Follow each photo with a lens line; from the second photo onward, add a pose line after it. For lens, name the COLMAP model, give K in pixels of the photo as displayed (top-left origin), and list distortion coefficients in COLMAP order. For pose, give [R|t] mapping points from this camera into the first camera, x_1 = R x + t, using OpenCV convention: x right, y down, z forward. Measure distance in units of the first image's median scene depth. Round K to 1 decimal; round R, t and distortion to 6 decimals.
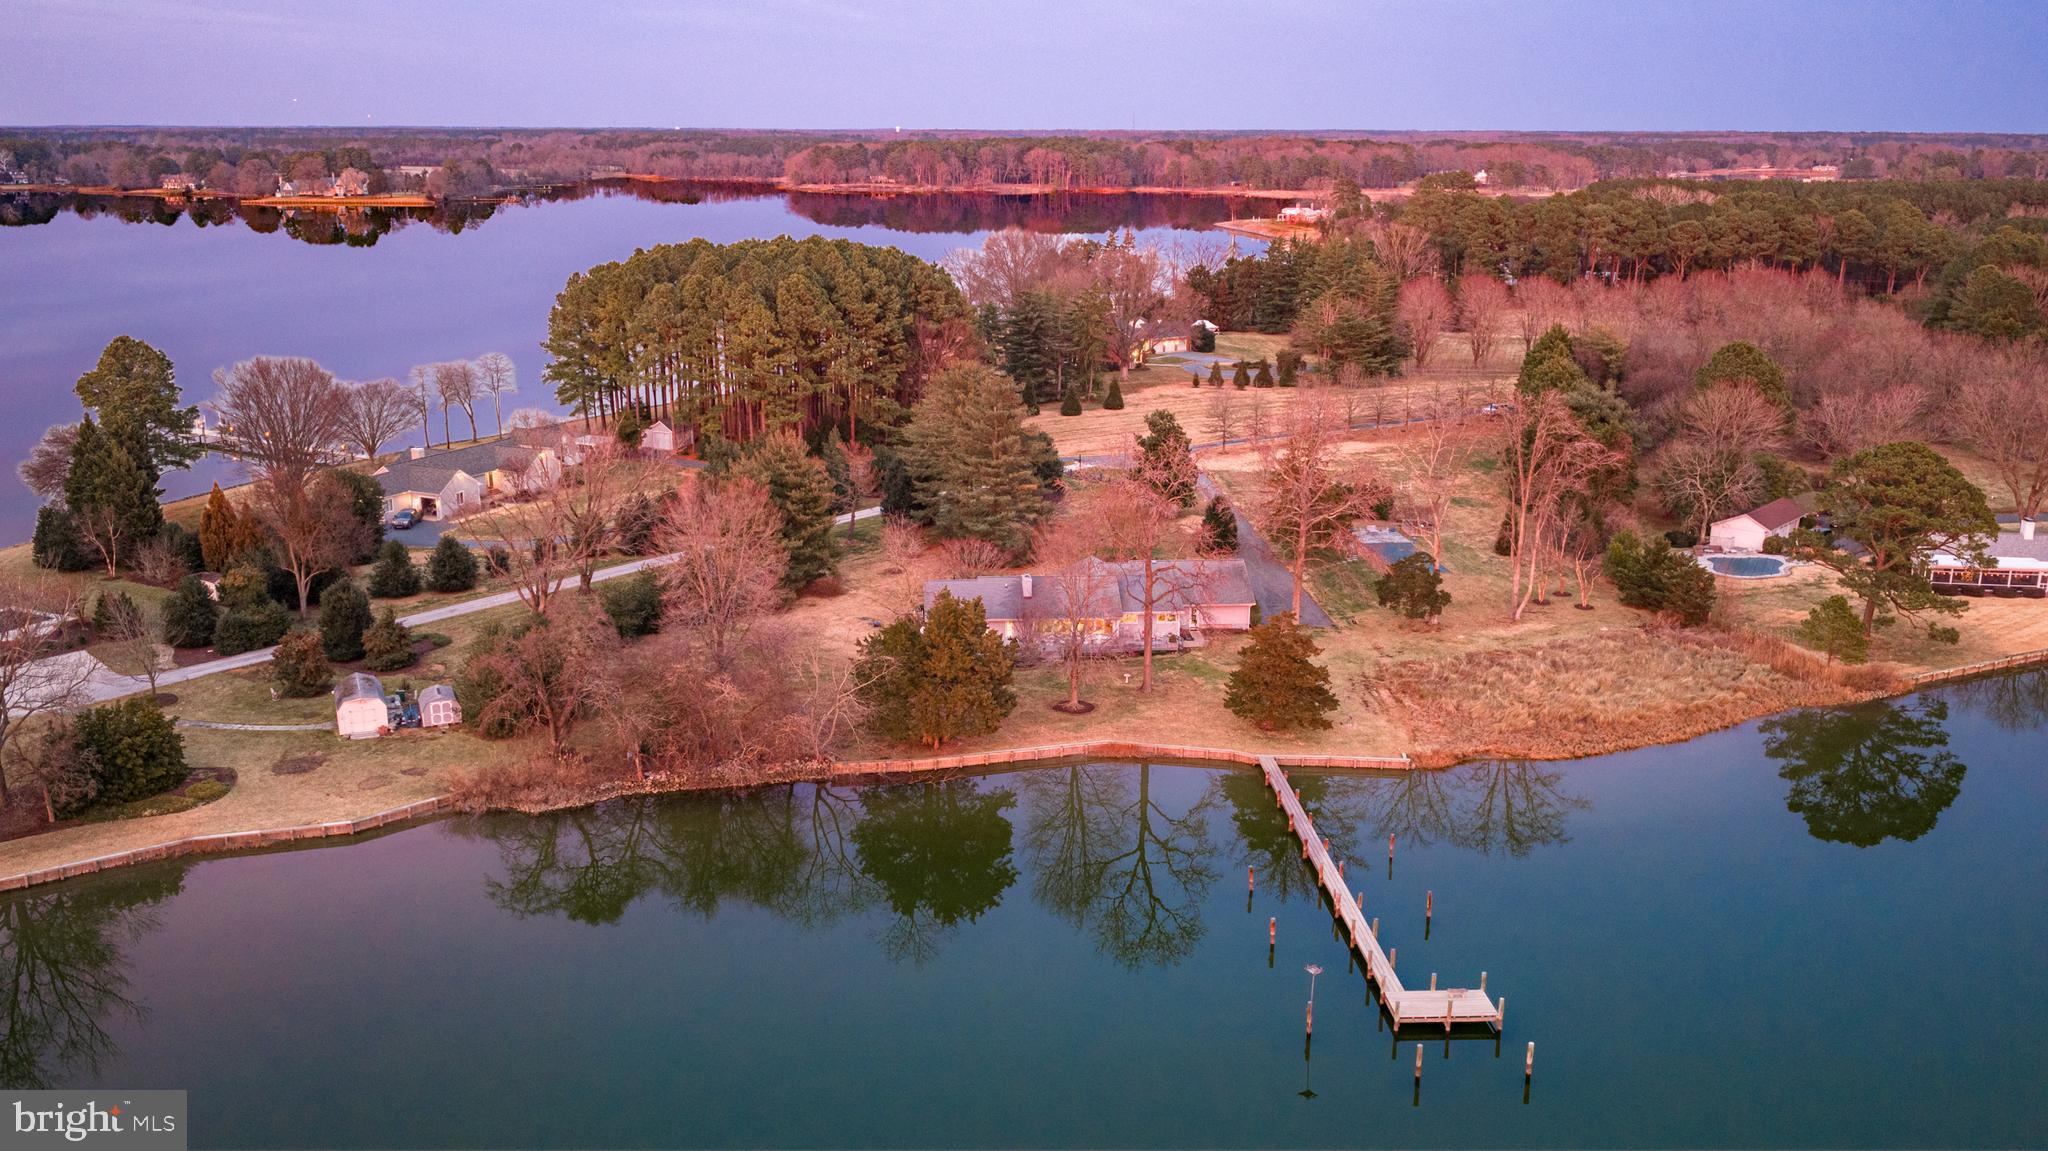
lens RADIAL K [[1677.3, 0, 1024.0], [0, 1677.3, 575.5], [0, 0, 1]] dist [0.015843, -0.050934]
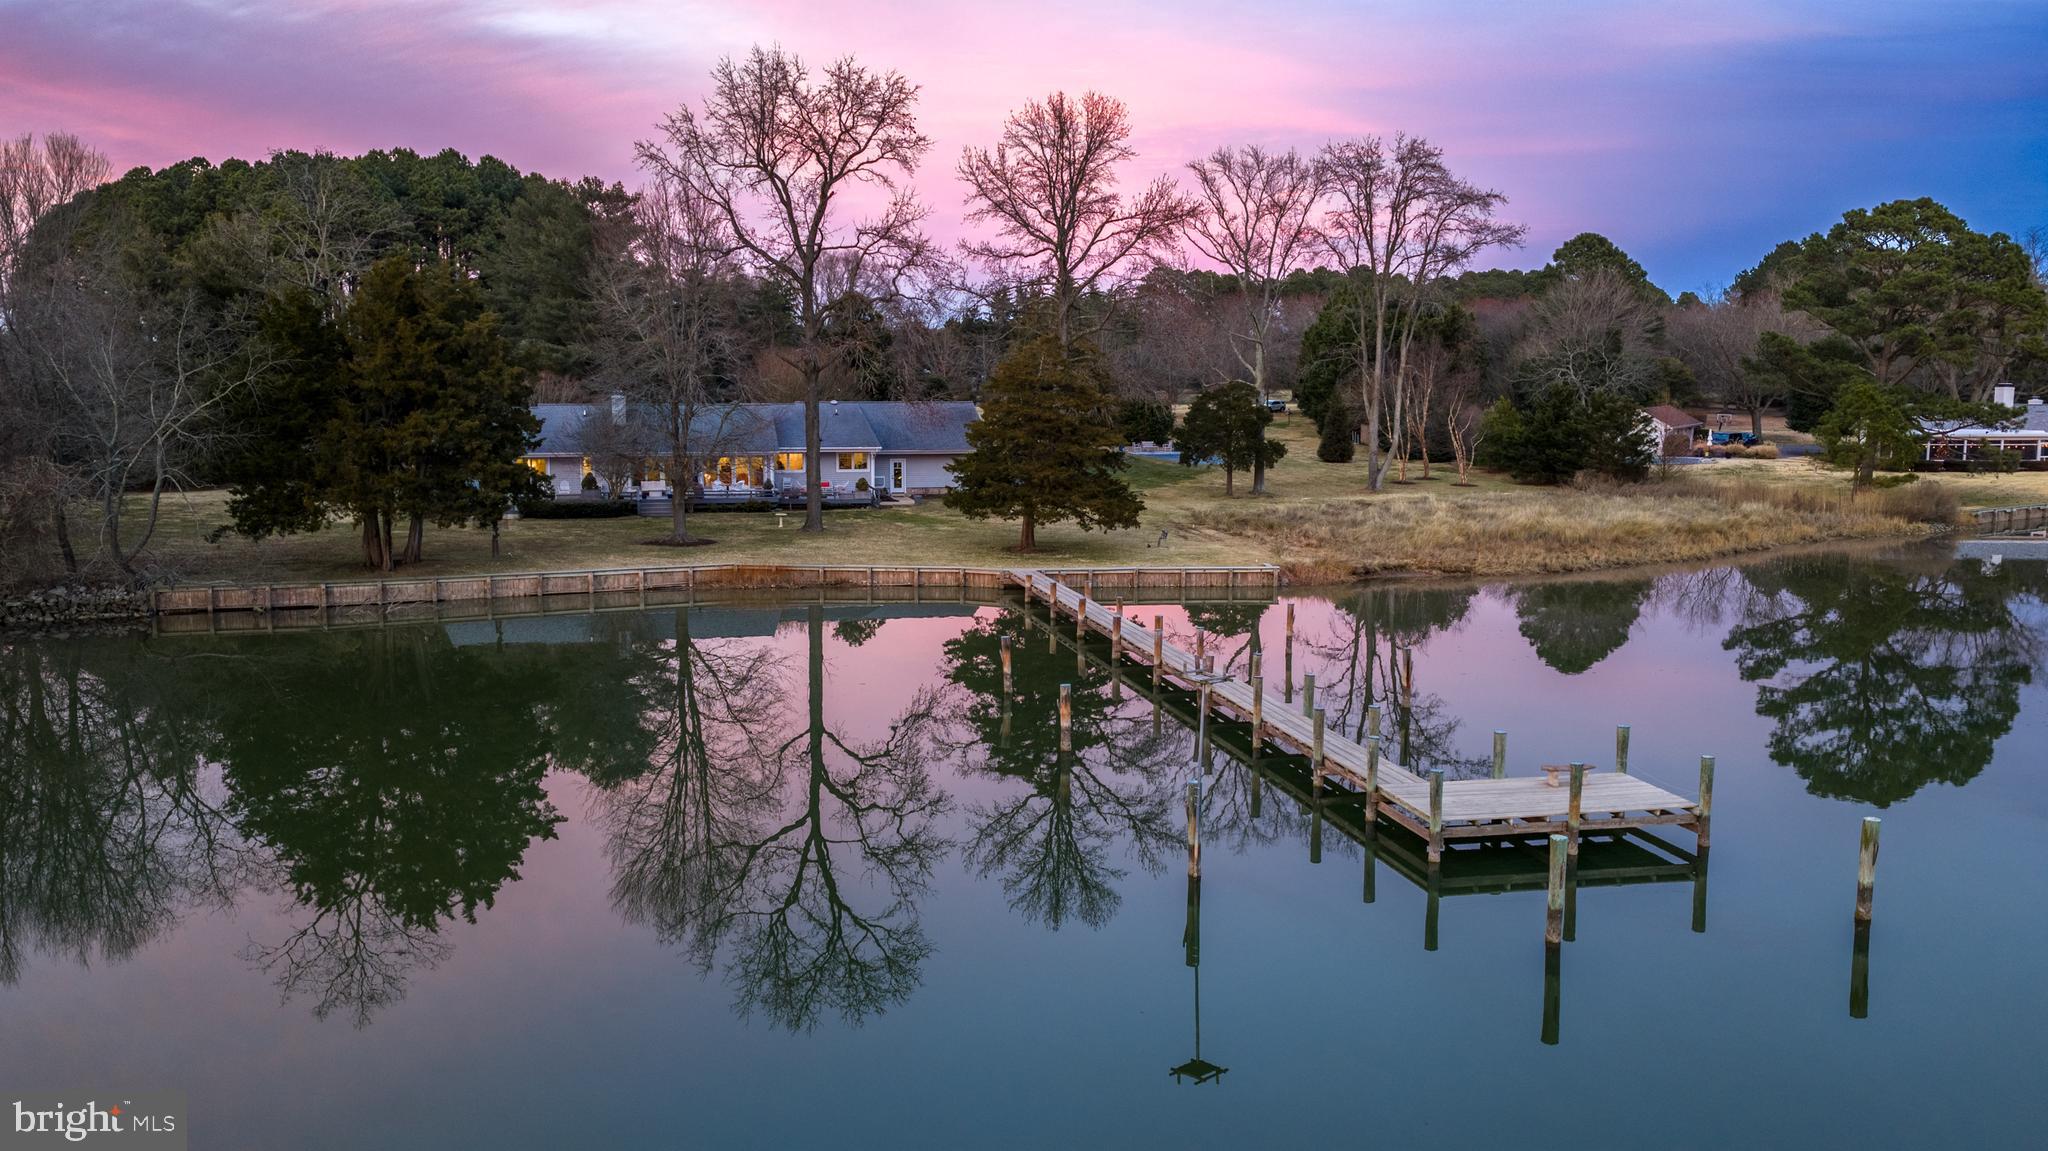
lens RADIAL K [[1699.9, 0, 1028.6], [0, 1699.9, 569.3], [0, 0, 1]] dist [0.030717, -0.072797]
pose [[0.986630, -0.020735, 0.161652, 0.047749], [0.041359, 0.991258, -0.125287, 0.148159], [-0.157641, 0.130298, 0.978862, 0.386595]]
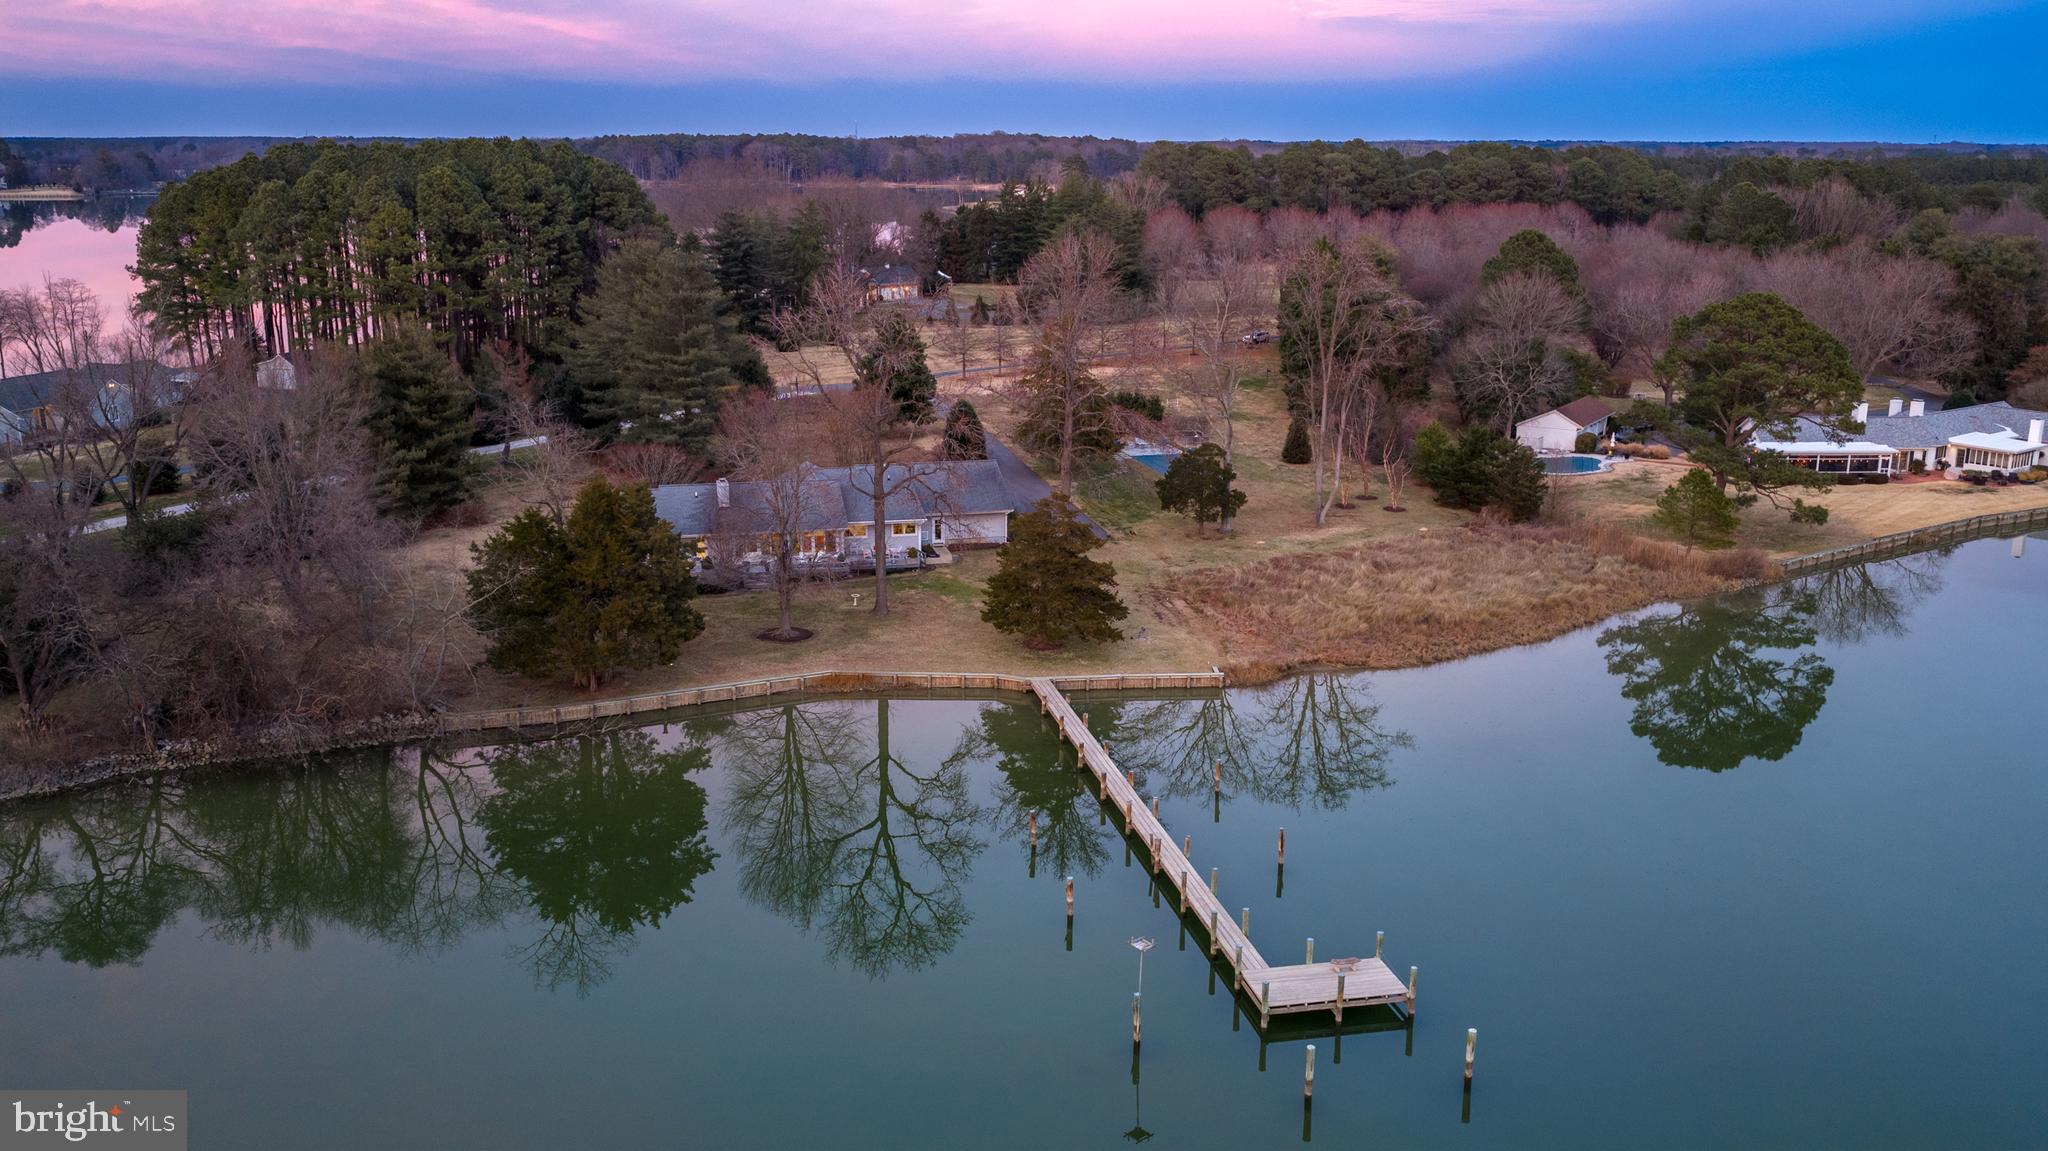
lens RADIAL K [[1690.5, 0, 1027.8], [0, 1690.5, 569.6], [0, 0, 1]] dist [0.041512, -0.114482]
pose [[0.987105, -0.038265, 0.155433, 0.018082], [0.039787, 0.999186, -0.006692, 0.052926], [-0.155050, 0.012790, 0.987824, 0.203885]]
